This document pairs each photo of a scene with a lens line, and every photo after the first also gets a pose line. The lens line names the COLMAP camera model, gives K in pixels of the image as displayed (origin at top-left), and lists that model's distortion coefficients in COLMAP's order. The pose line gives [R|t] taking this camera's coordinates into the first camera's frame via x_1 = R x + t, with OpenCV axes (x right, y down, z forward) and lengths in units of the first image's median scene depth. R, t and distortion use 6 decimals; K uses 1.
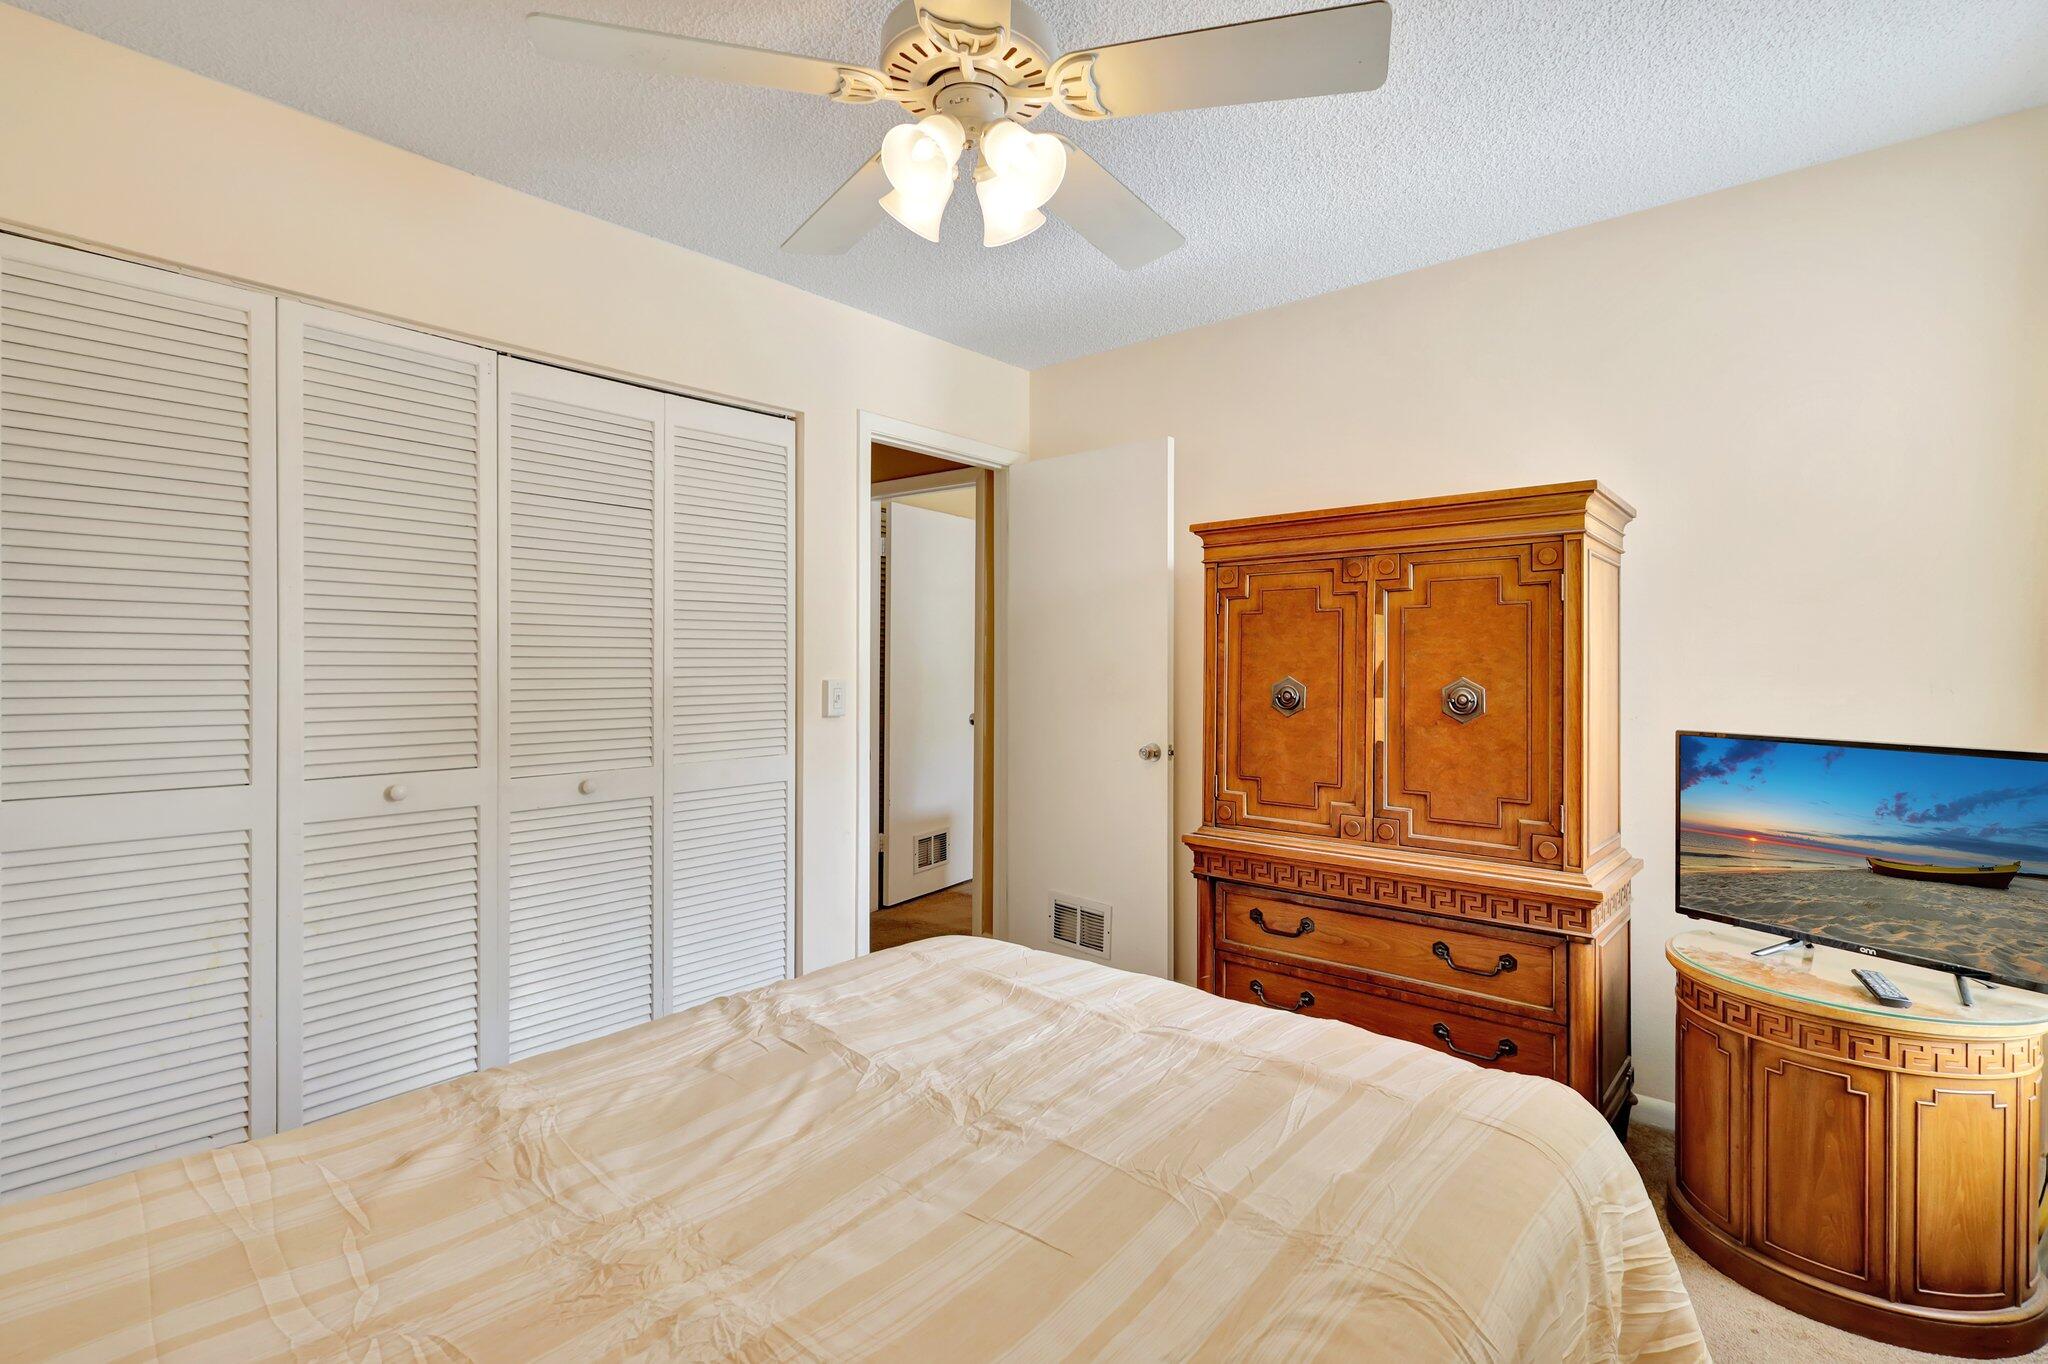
lens RADIAL K [[939.2, 0, 1029.0], [0, 939.2, 668.8], [0, 0, 1]] dist [-0.017924, -0.000446]
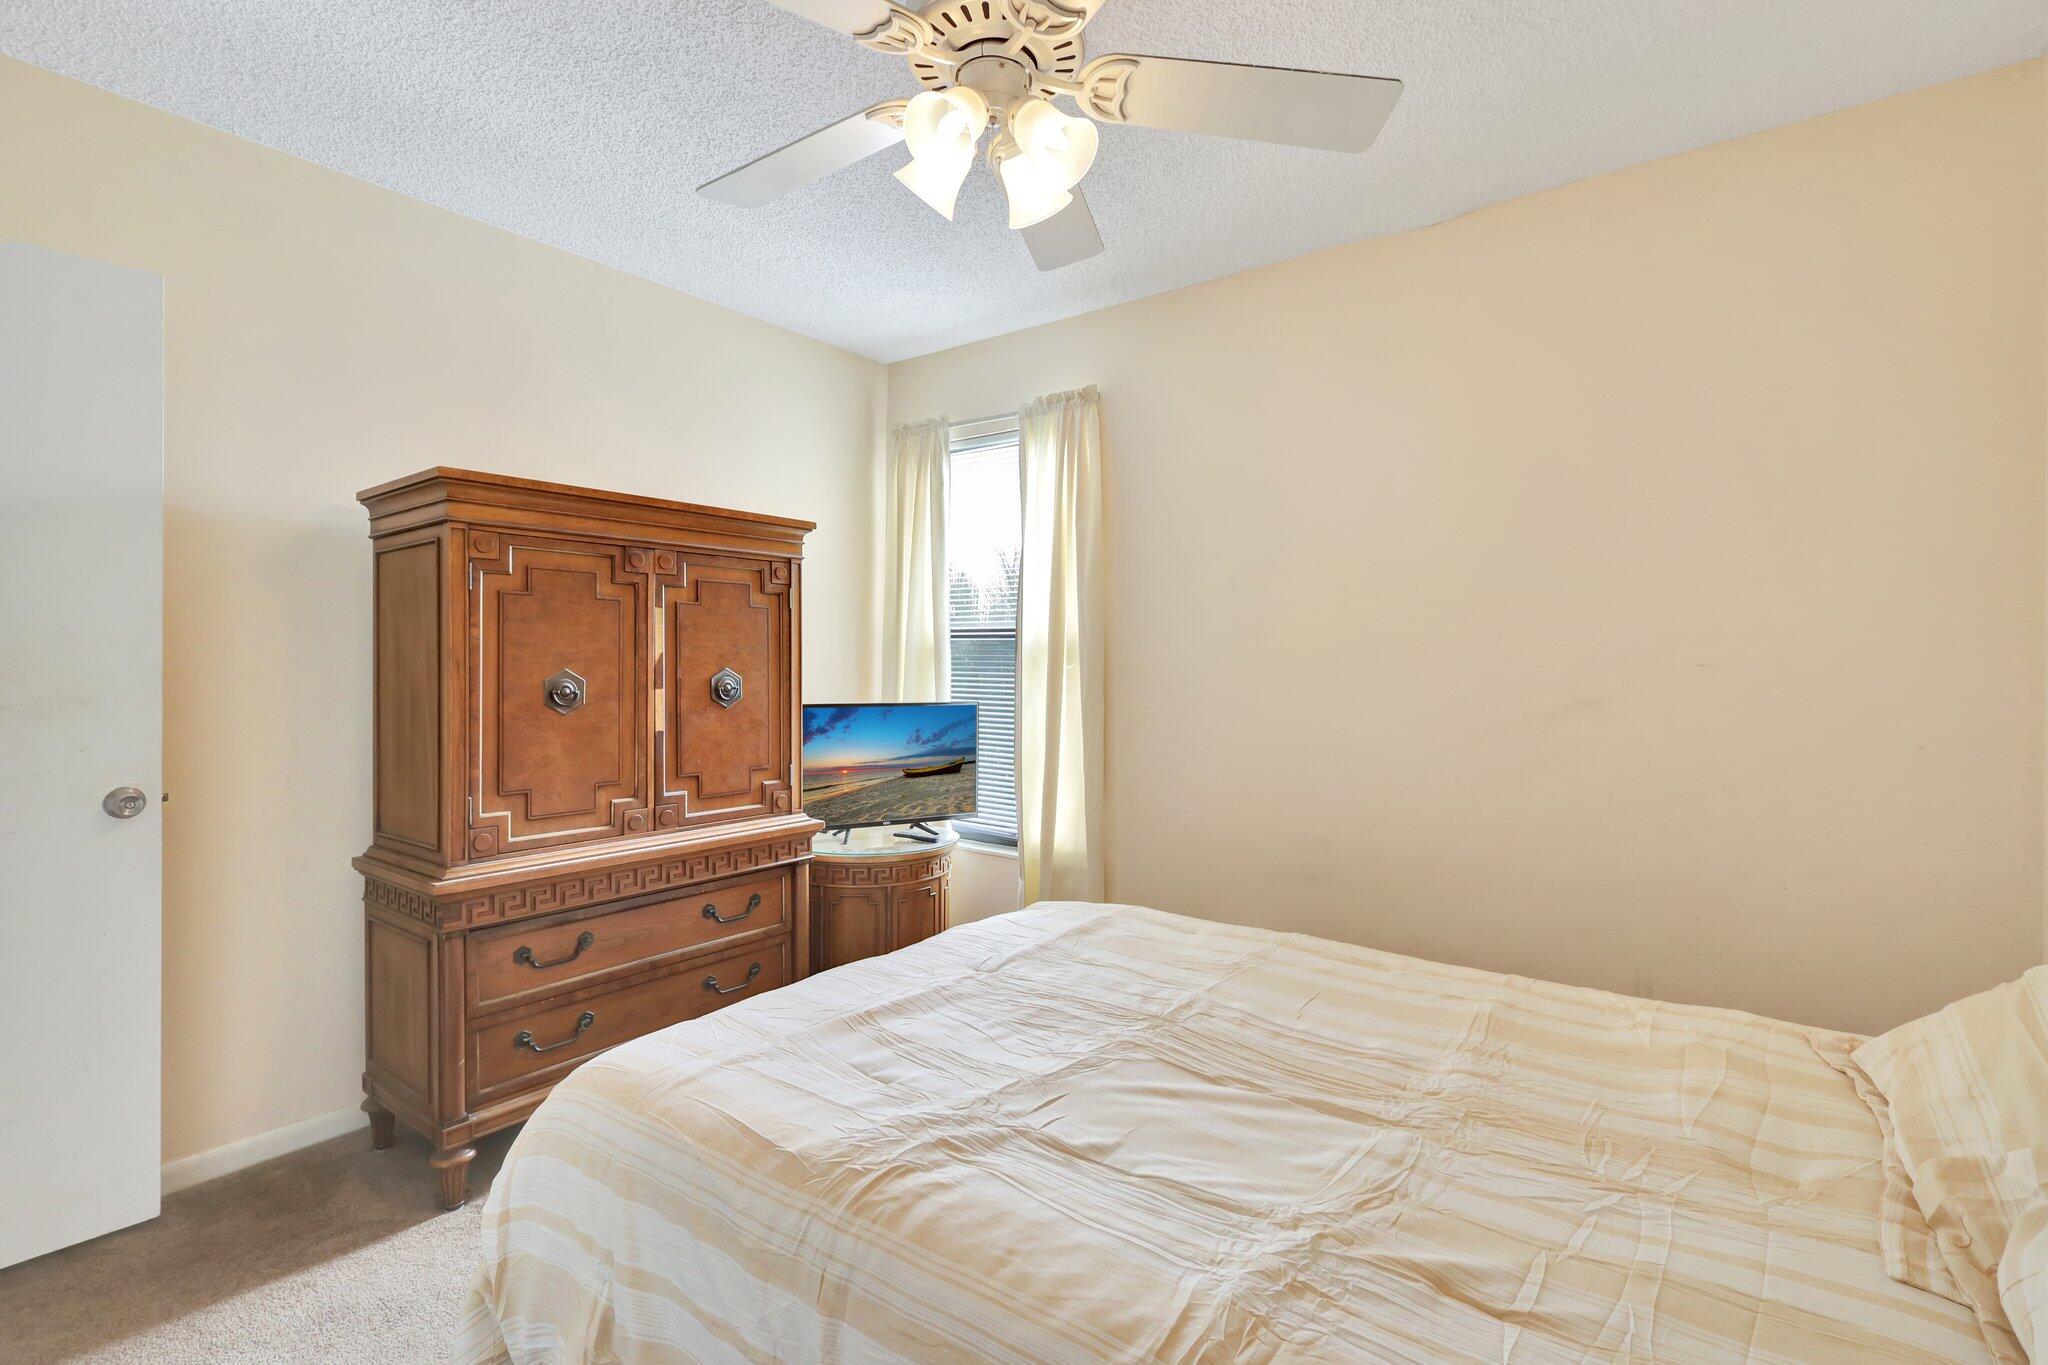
lens RADIAL K [[939.2, 0, 1028.4], [0, 939.2, 674.4], [0, 0, 1]] dist [-0.017924, -0.000446]
pose [[-0.049682, -0.012796, 0.998683, -0.670945], [-0.001681, 0.999918, 0.012728, 0.001226], [-0.998764, -0.001047, -0.049699, 0.648978]]
